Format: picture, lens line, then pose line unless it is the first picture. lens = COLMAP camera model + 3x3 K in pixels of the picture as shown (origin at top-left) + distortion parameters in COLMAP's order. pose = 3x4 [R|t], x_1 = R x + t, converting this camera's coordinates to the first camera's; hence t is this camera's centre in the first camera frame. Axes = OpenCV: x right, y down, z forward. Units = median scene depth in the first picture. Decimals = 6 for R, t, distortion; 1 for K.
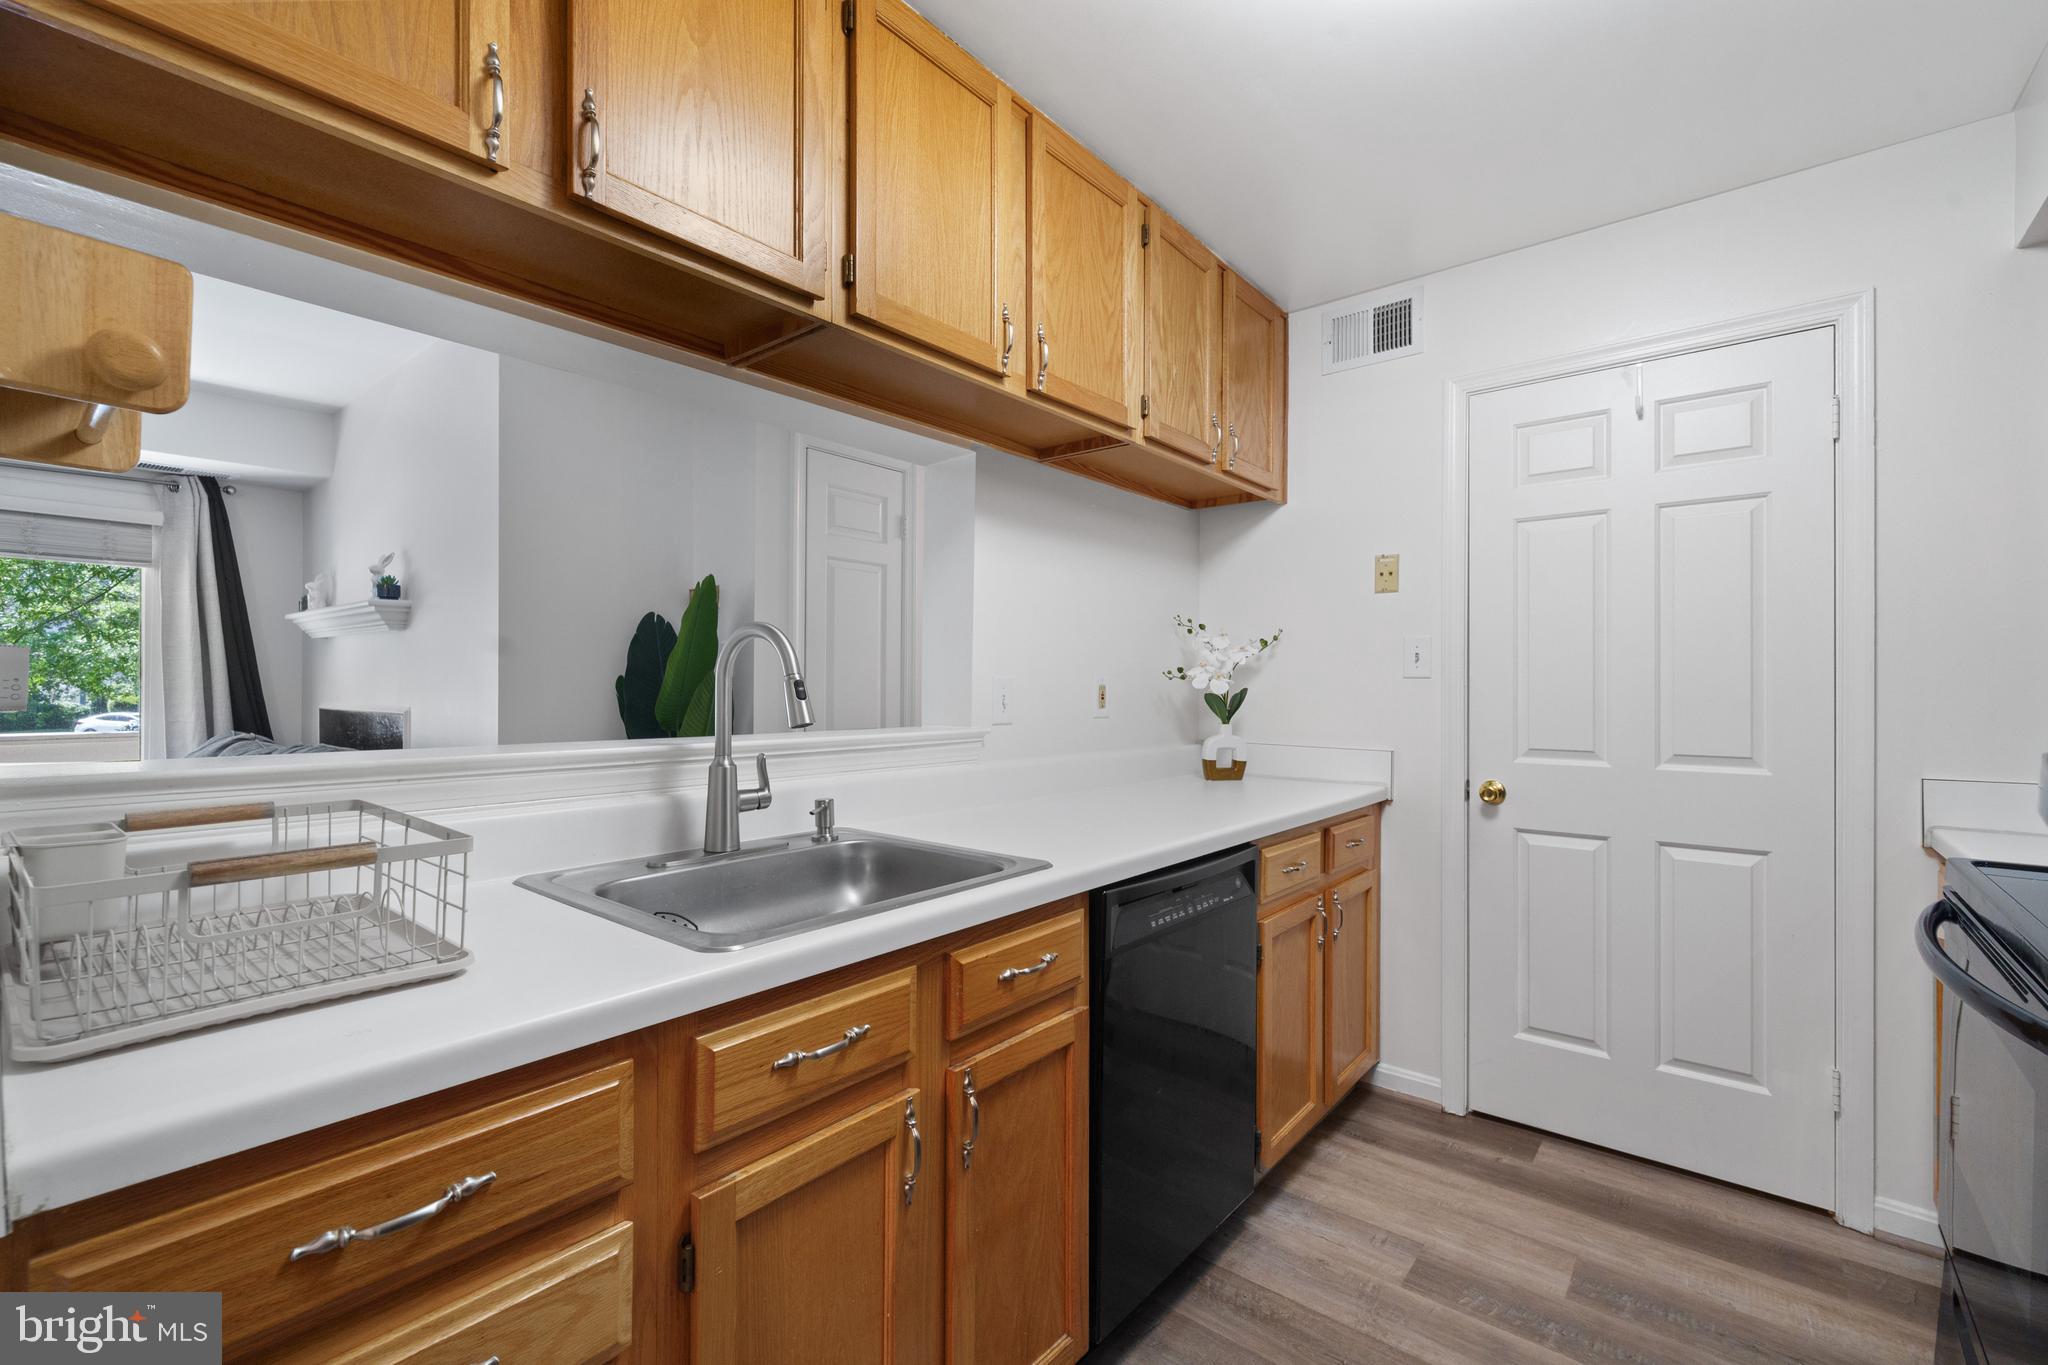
lens RADIAL K [[865.9, 0, 1022.7], [0, 865.9, 675.4], [0, 0, 1]] dist [-0.000714, -0.000084]
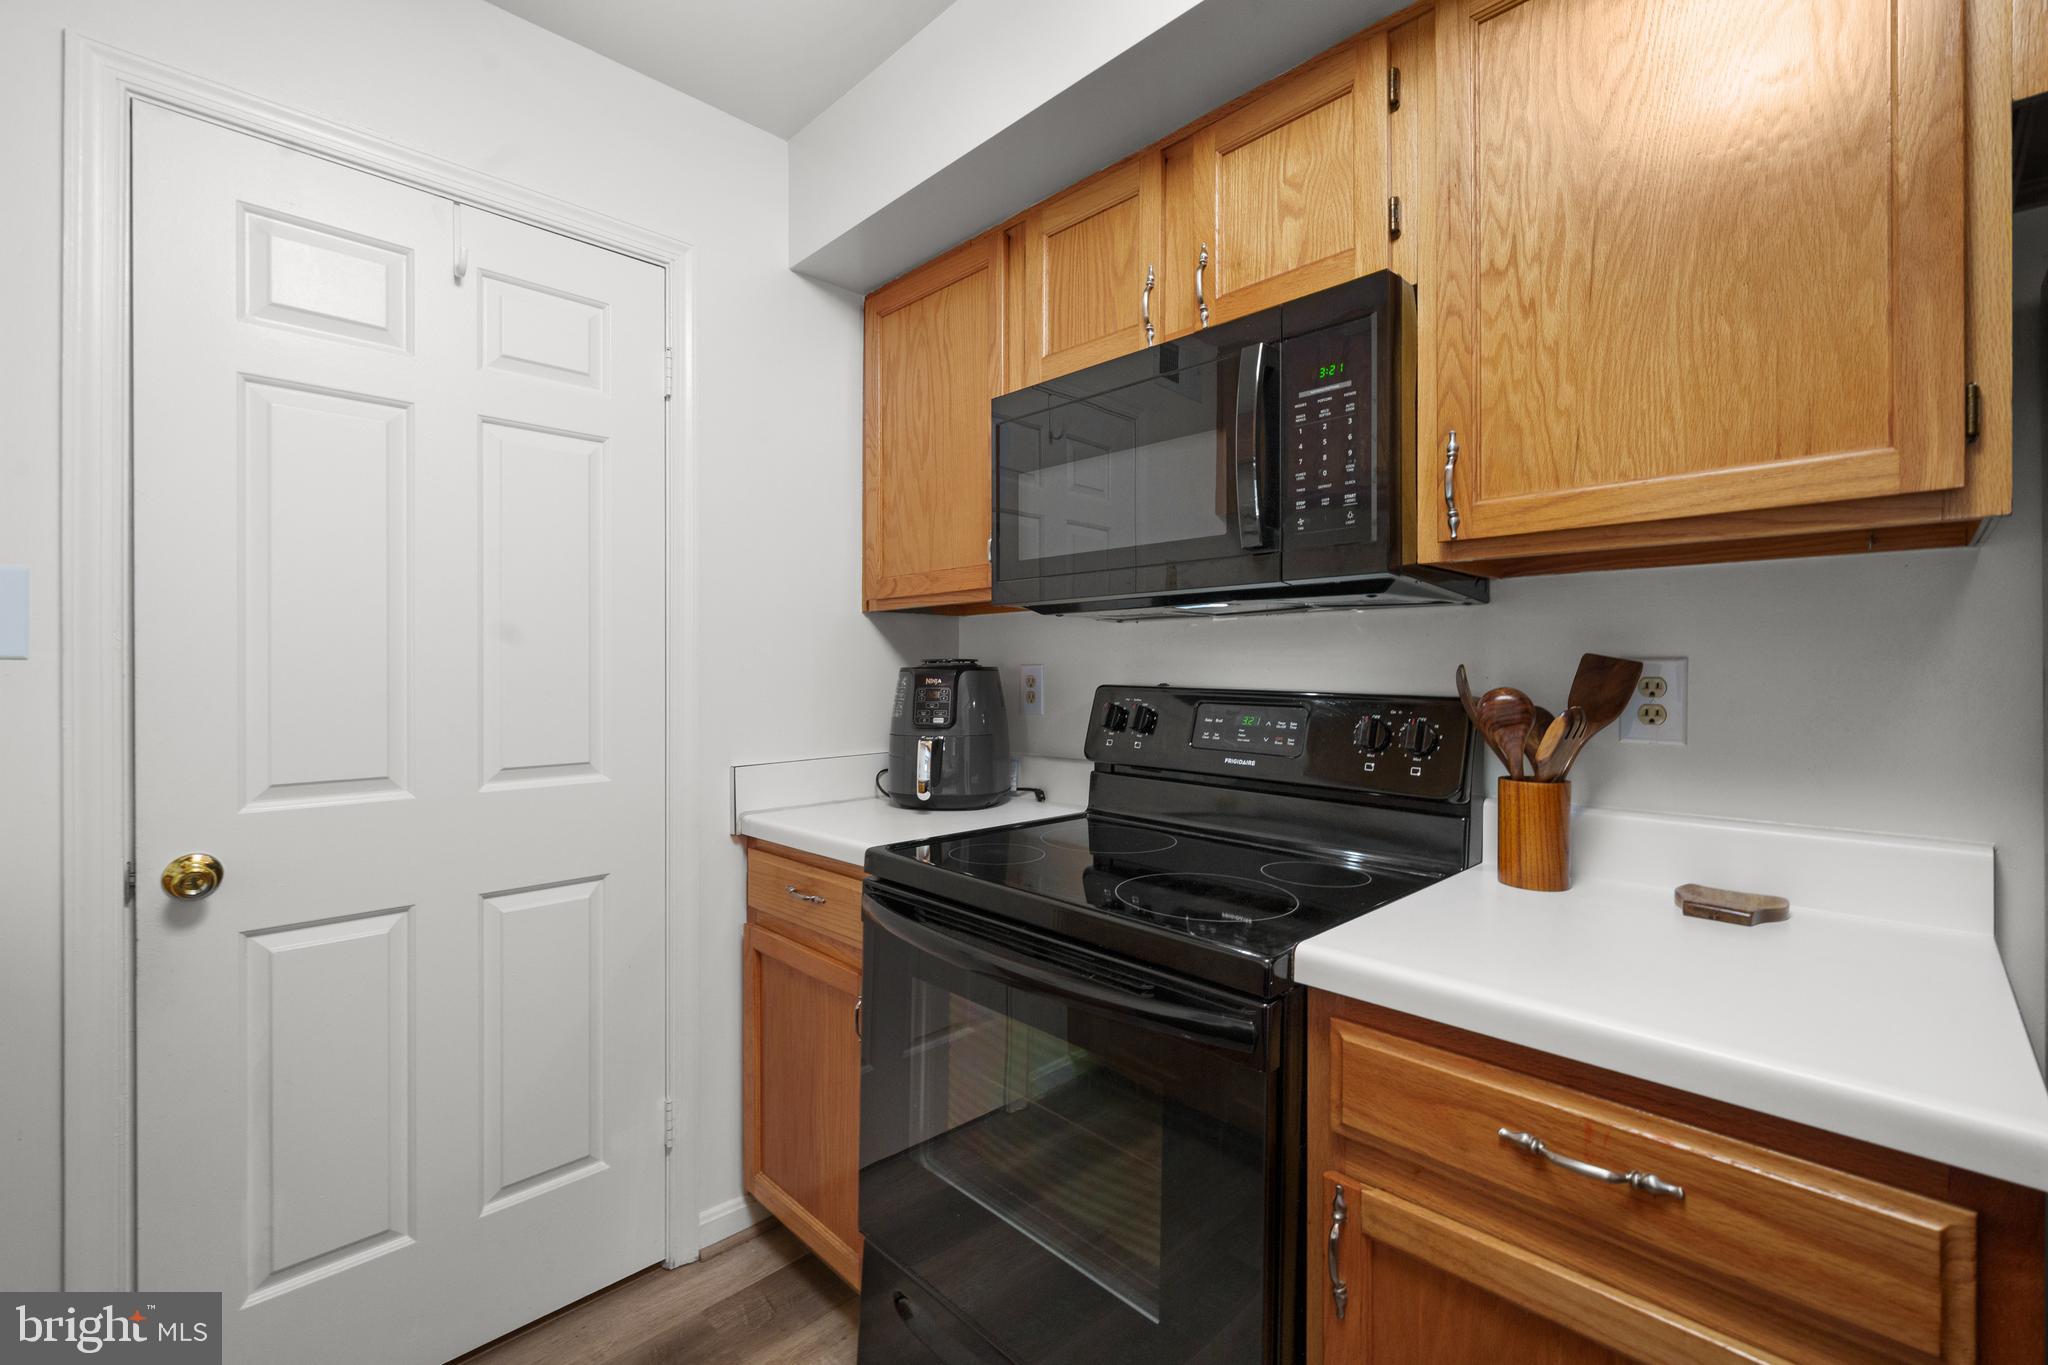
lens RADIAL K [[865.9, 0, 1022.7], [0, 865.9, 675.4], [0, 0, 1]] dist [-0.000714, -0.000084]
pose [[0.102129, -0.006381, 0.994751, 0.077373], [-0.010480, 0.999917, 0.007490, 0.003607], [-0.994716, -0.011190, 0.102054, 0.490610]]
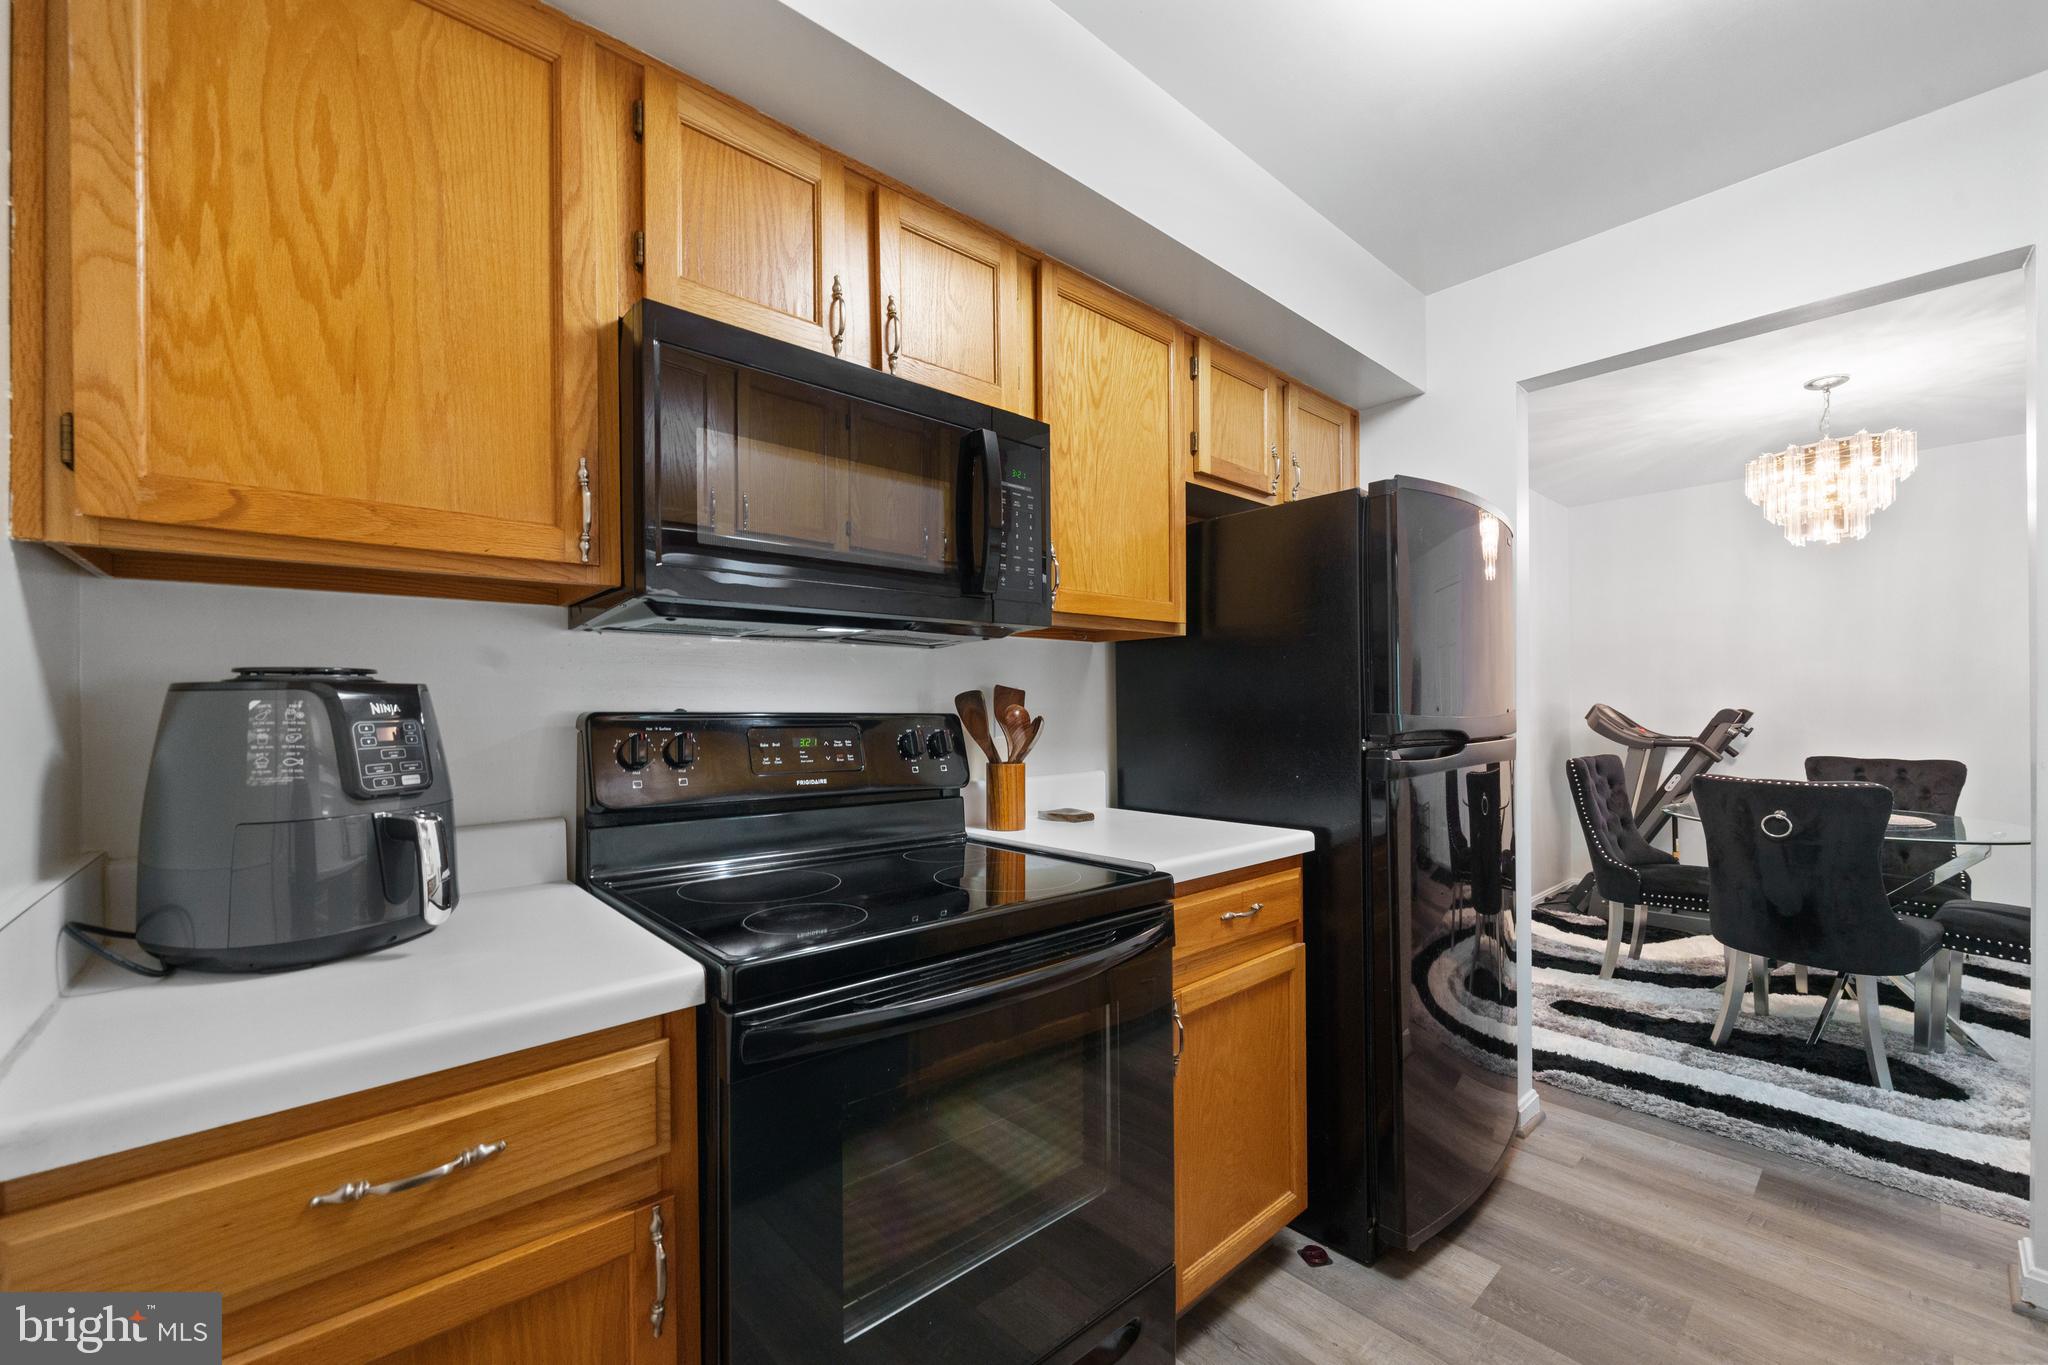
lens RADIAL K [[809.7, 0, 1019.6], [0, 809.7, 708.8], [0, 0, 1]] dist [-0.001808, -0.000117]
pose [[-0.987941, 0.005897, 0.154718, 0.599595], [0.005037, 0.999970, -0.005951, 0.024055], [-0.154749, -0.005100, -0.987941, 1.131639]]
